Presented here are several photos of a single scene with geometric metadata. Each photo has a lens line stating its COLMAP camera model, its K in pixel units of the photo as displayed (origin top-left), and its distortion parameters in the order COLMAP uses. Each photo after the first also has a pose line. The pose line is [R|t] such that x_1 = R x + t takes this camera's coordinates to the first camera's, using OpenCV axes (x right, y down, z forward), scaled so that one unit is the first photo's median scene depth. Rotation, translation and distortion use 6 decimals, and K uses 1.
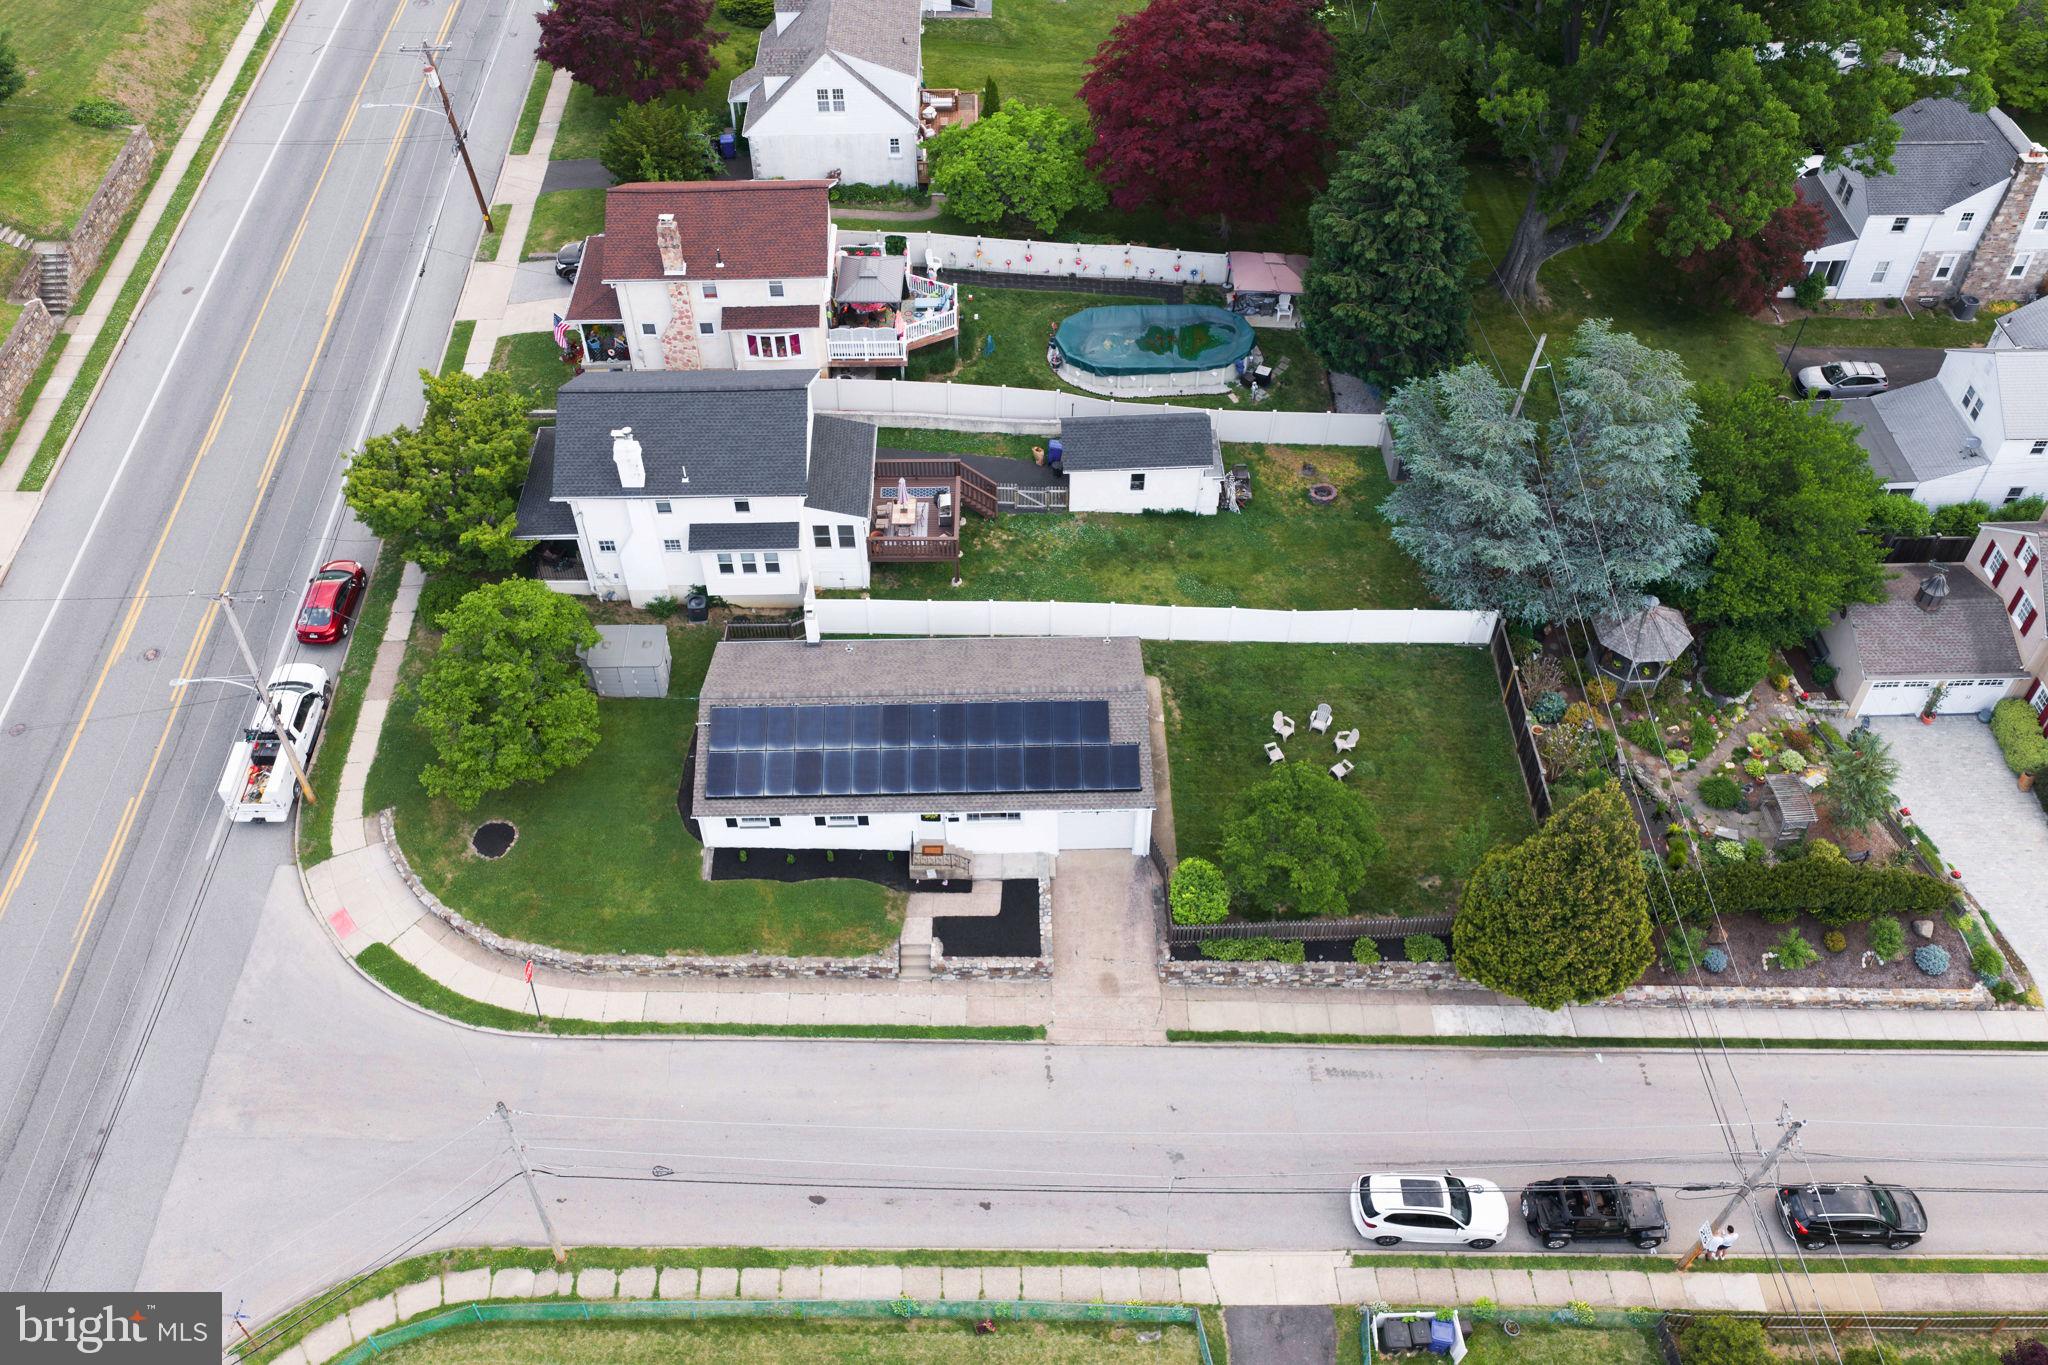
lens RADIAL K [[1698.1, 0, 1024.0], [0, 1698.1, 682.5], [0, 0, 1]] dist [0.041438, -0.104650]
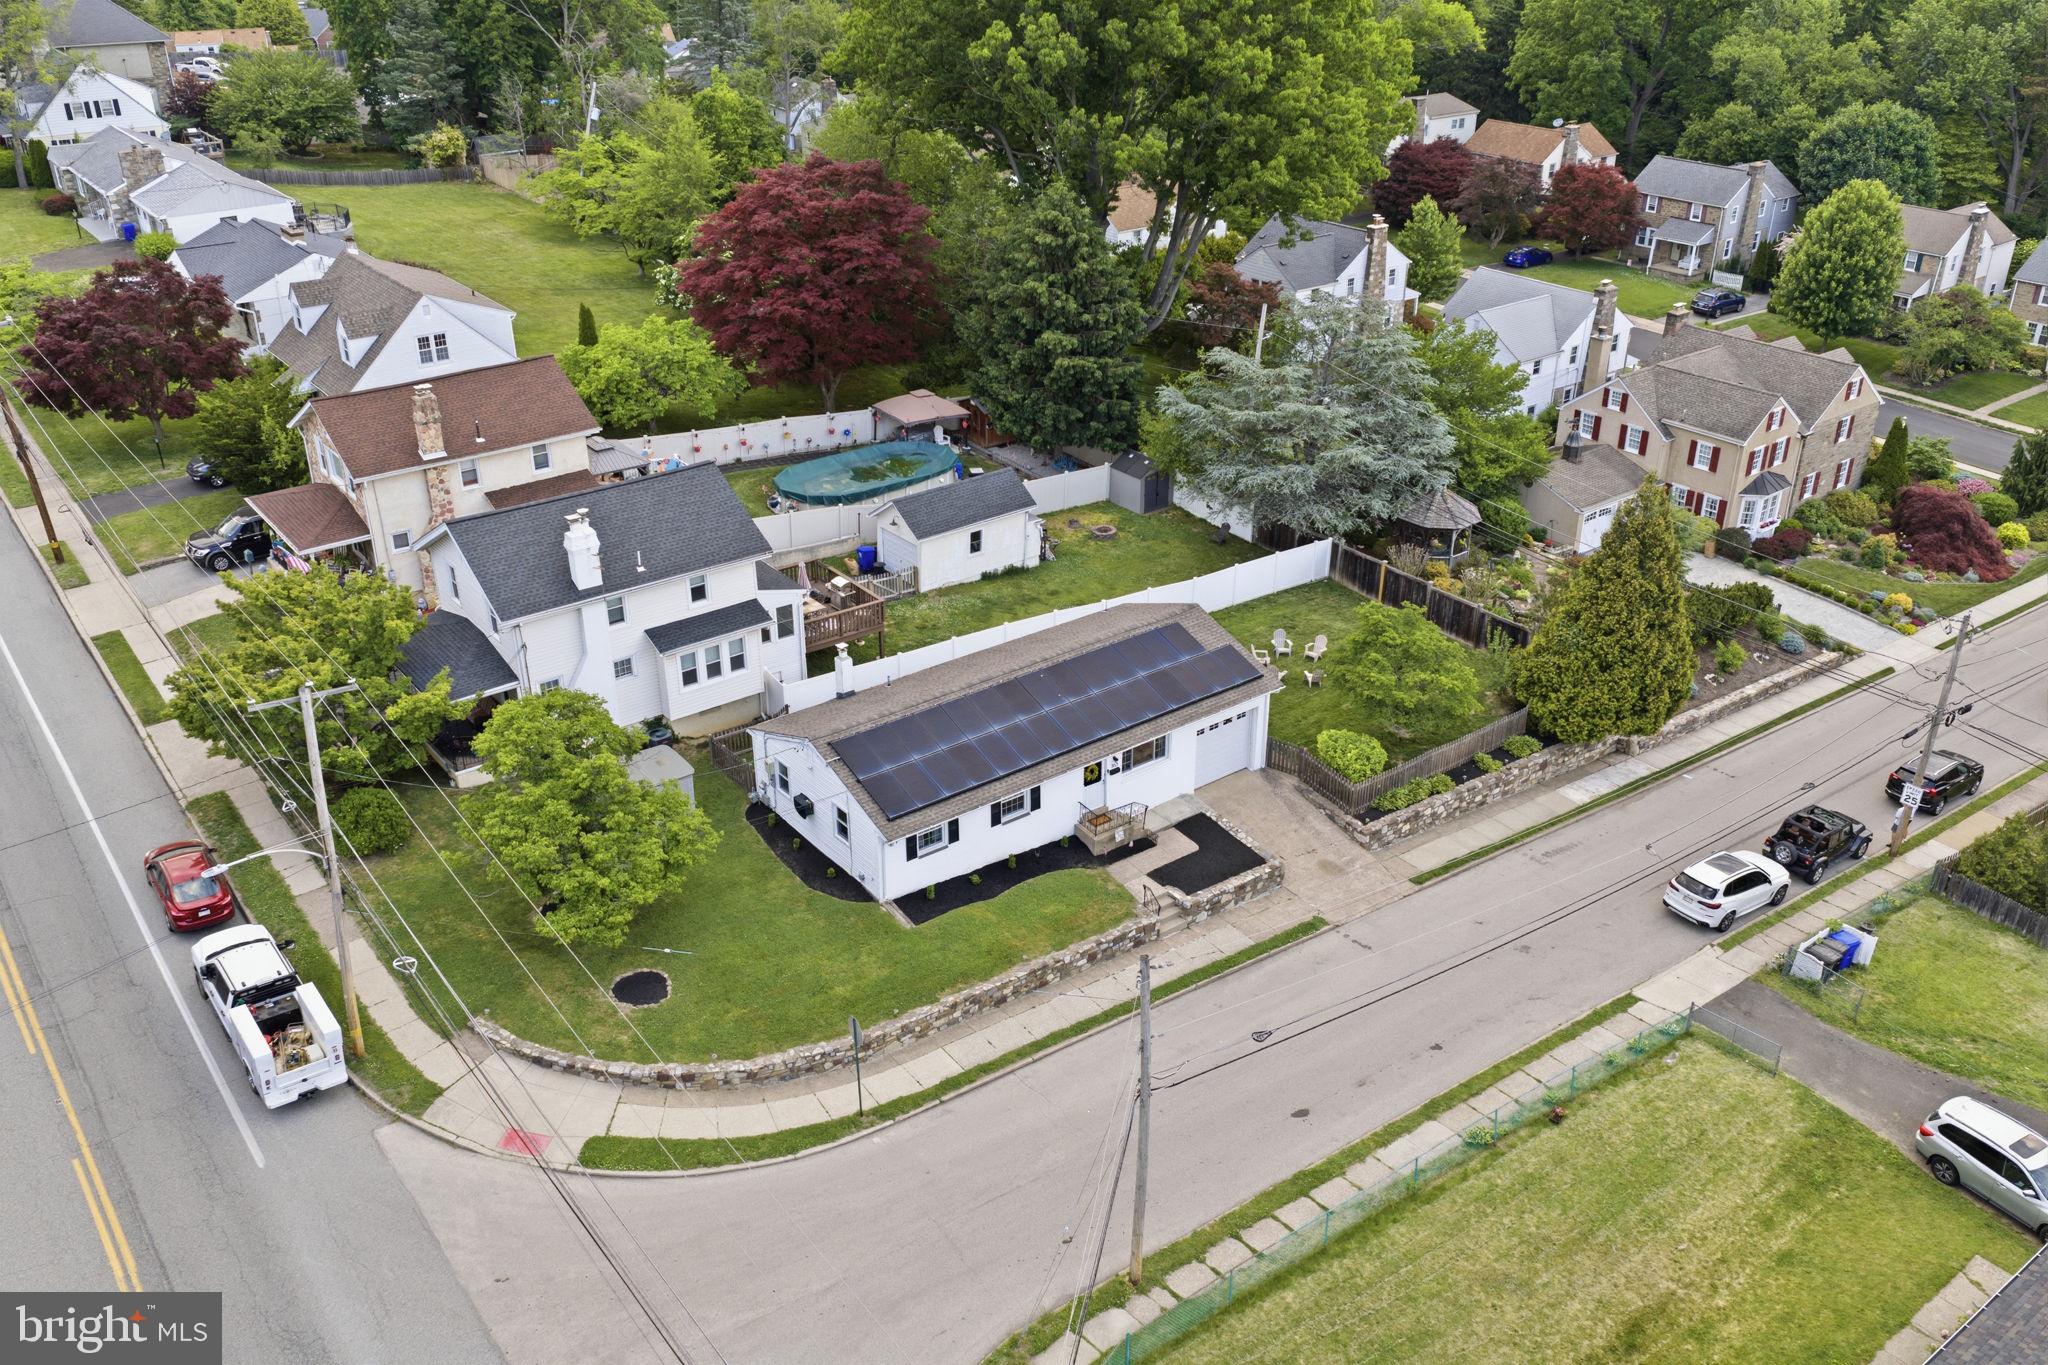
lens RADIAL K [[1698.1, 0, 1024.0], [0, 1698.1, 682.5], [0, 0, 1]] dist [0.041438, -0.104650]
pose [[0.803014, -0.266082, 0.533262, -0.540595], [0.431253, 0.877019, -0.211798, 0.206094], [-0.411325, 0.400048, 0.819007, 0.249143]]
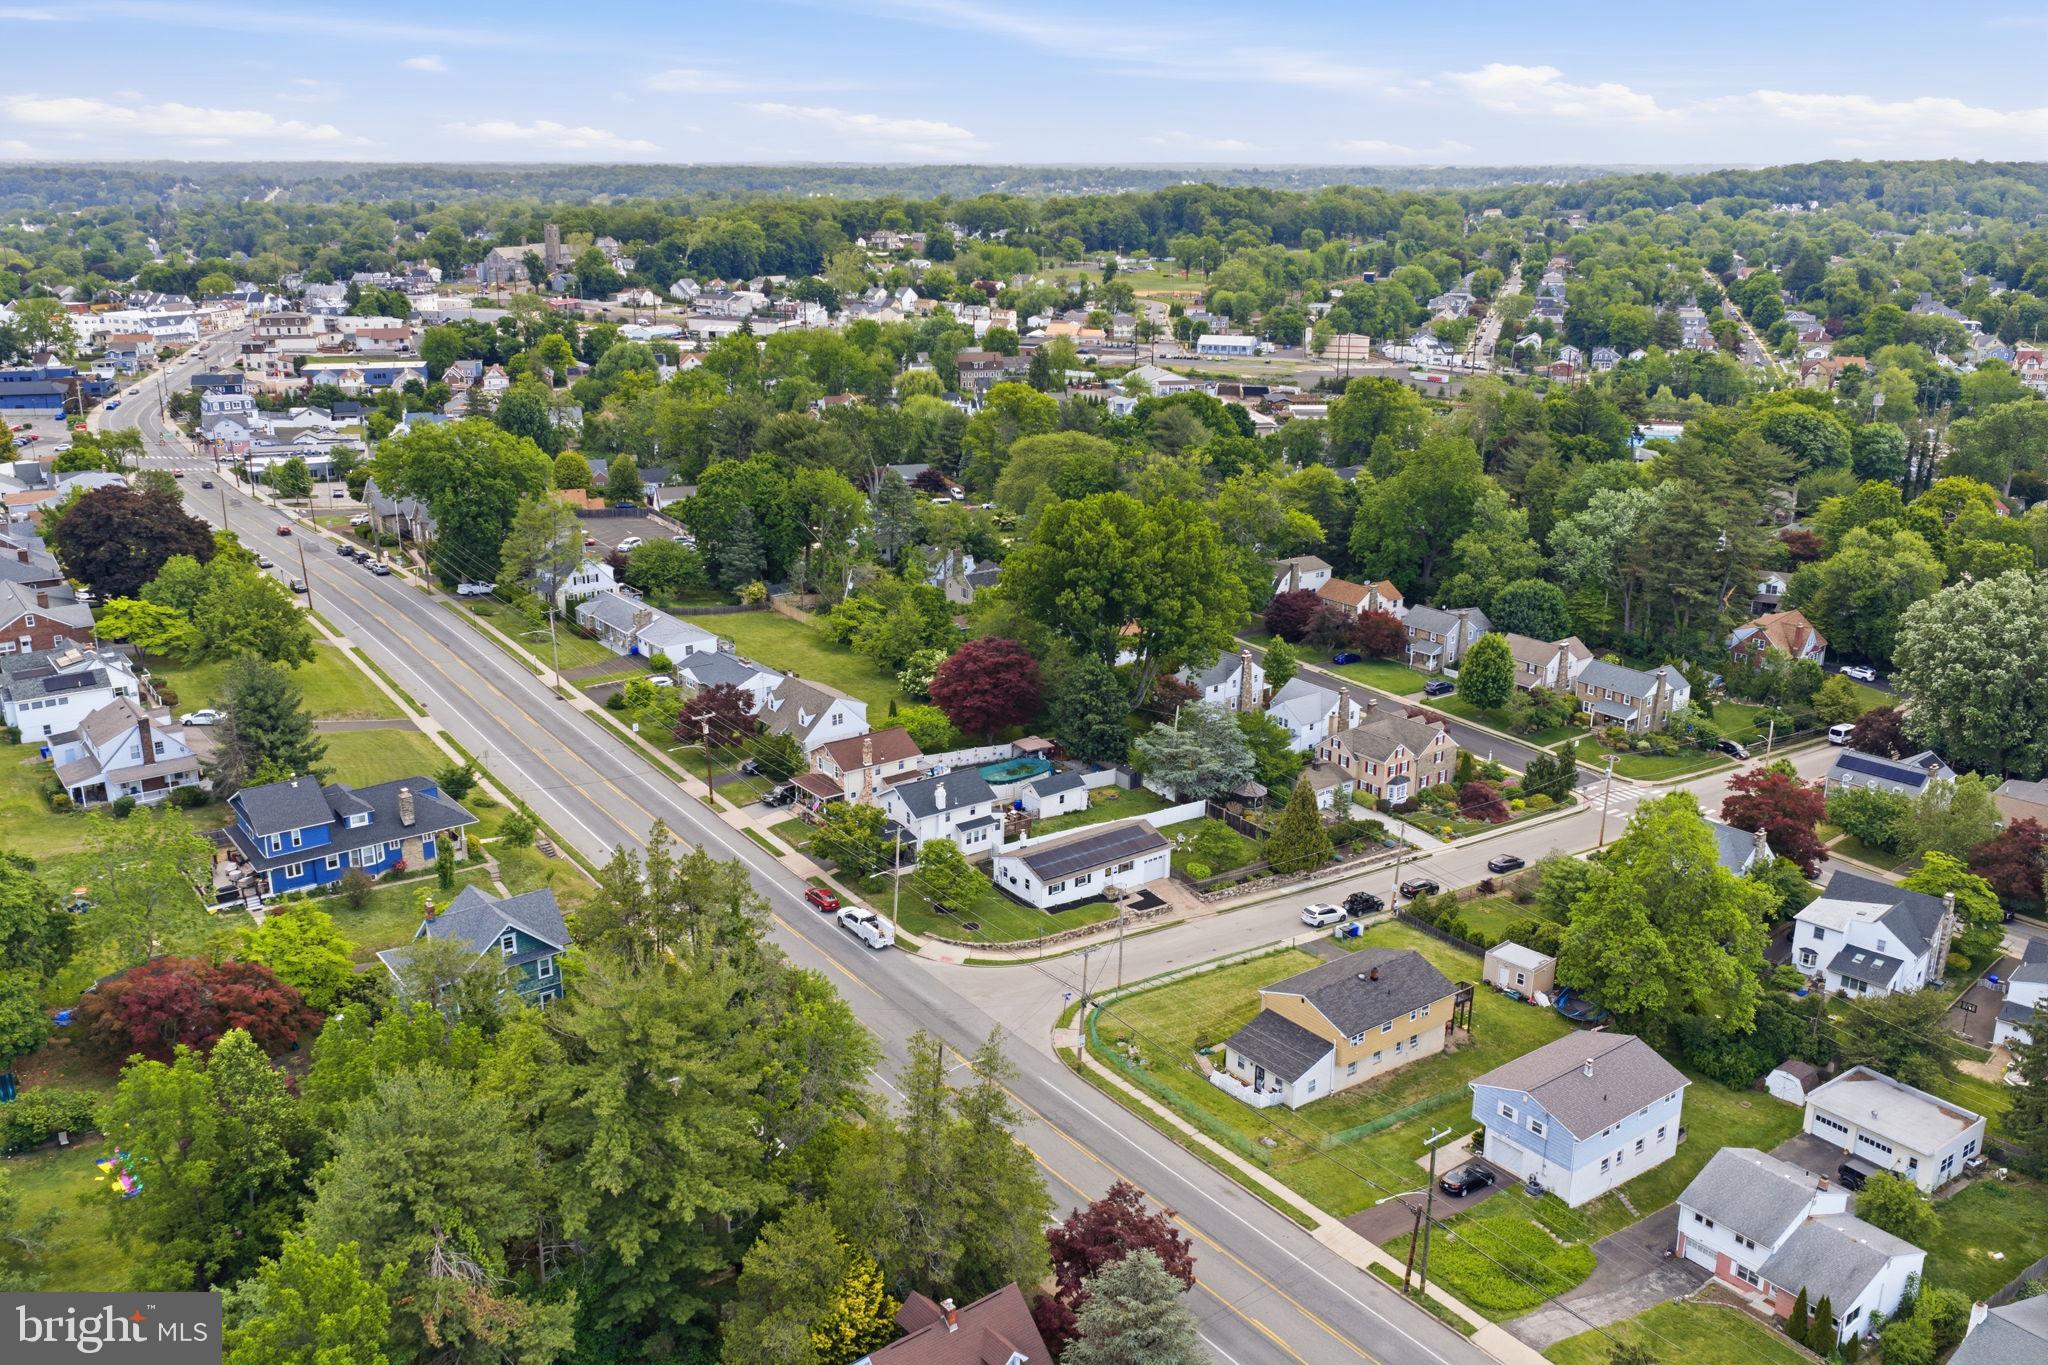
lens RADIAL K [[1698.1, 0, 1024.0], [0, 1698.1, 682.5], [0, 0, 1]] dist [0.041438, -0.104650]
pose [[0.809725, -0.161350, 0.564191, -1.597056], [0.420547, 0.830095, -0.366173, 0.740533], [-0.409250, 0.533768, 0.740004, -1.075359]]
